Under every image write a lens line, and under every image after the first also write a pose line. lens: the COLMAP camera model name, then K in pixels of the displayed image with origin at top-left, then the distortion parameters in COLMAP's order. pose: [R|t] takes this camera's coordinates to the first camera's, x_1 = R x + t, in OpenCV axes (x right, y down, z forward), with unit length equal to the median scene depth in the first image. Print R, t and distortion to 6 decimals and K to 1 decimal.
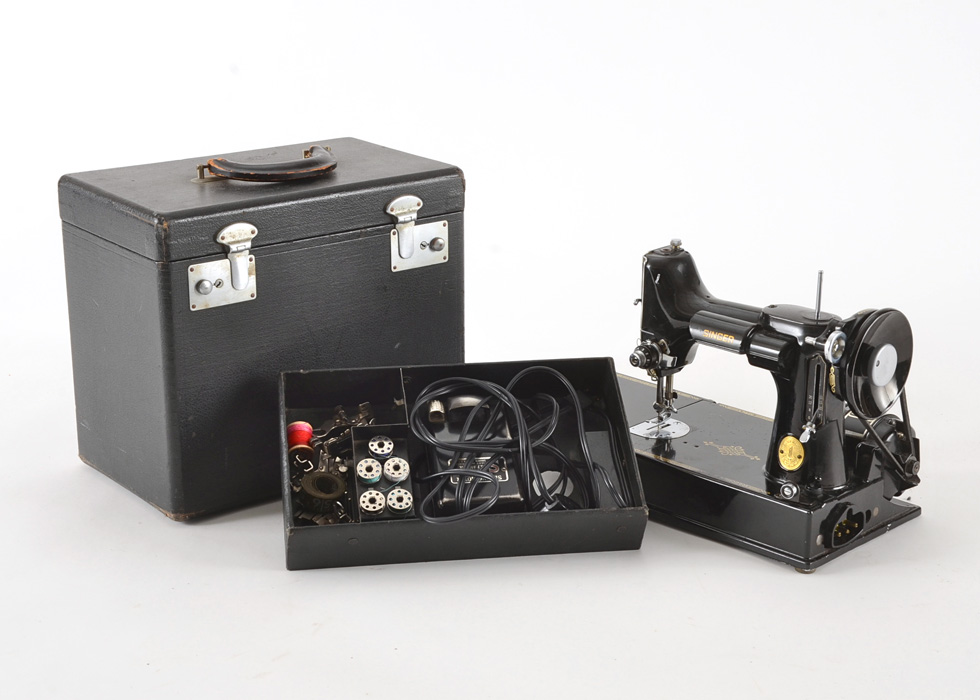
lens RADIAL K [[1727.5, 0, 488.4], [0, 1727.5, 348.8], [0, 0, 1]] dist [0.094610, 0.000000]
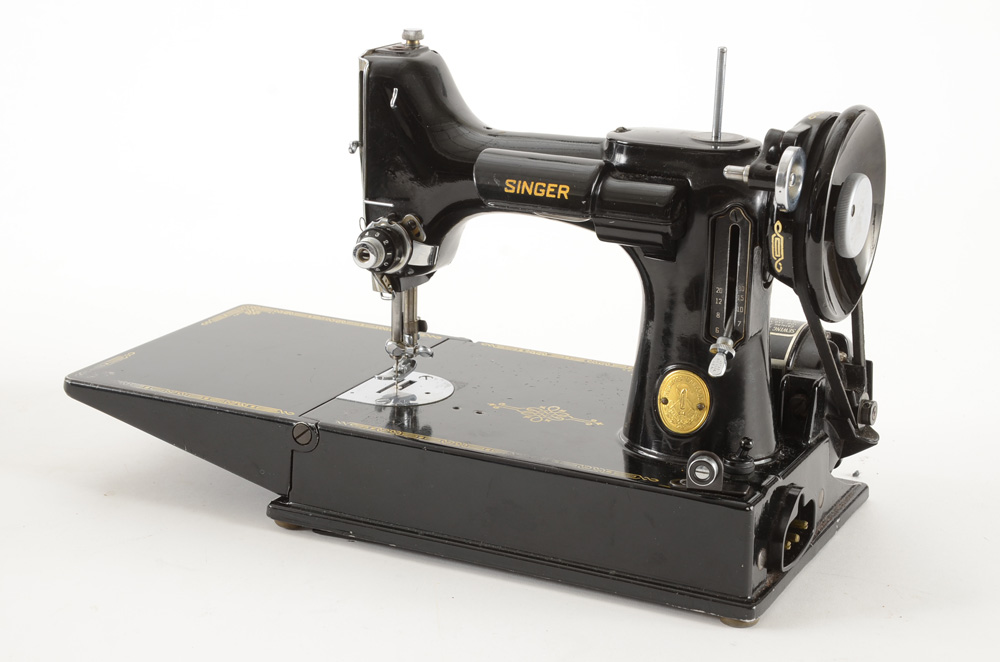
lens RADIAL K [[1902.6, 0, 499.3], [0, 1902.6, 332.0], [0, 0, 1]] dist [0.201547, 0.000000]
pose [[0.954563, -0.073155, 0.288890, -0.044432], [0.080611, 0.996648, -0.013981, 0.041304], [-0.286899, 0.036633, 0.957260, 0.442382]]
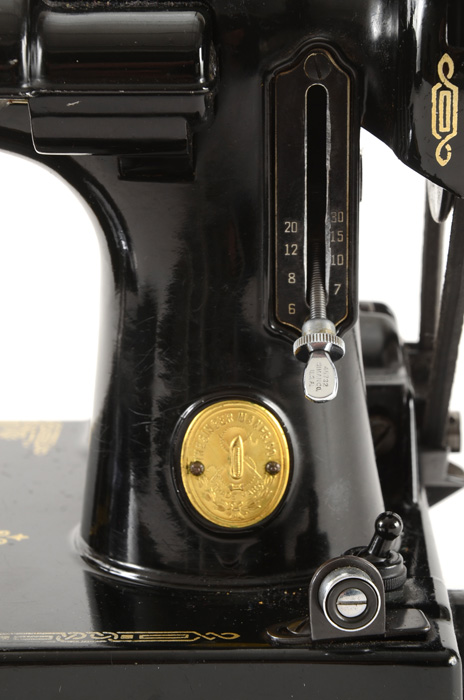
lens RADIAL K [[1967.4, 0, 233.8], [0, 1967.4, 351.3], [0, 0, 1]] dist [0.370298, 0.000000]
pose [[0.744234, -0.192097, 0.639699, -0.011905], [0.222377, 0.974372, 0.033880, 0.032598], [-0.629813, 0.117040, 0.767879, 0.744787]]
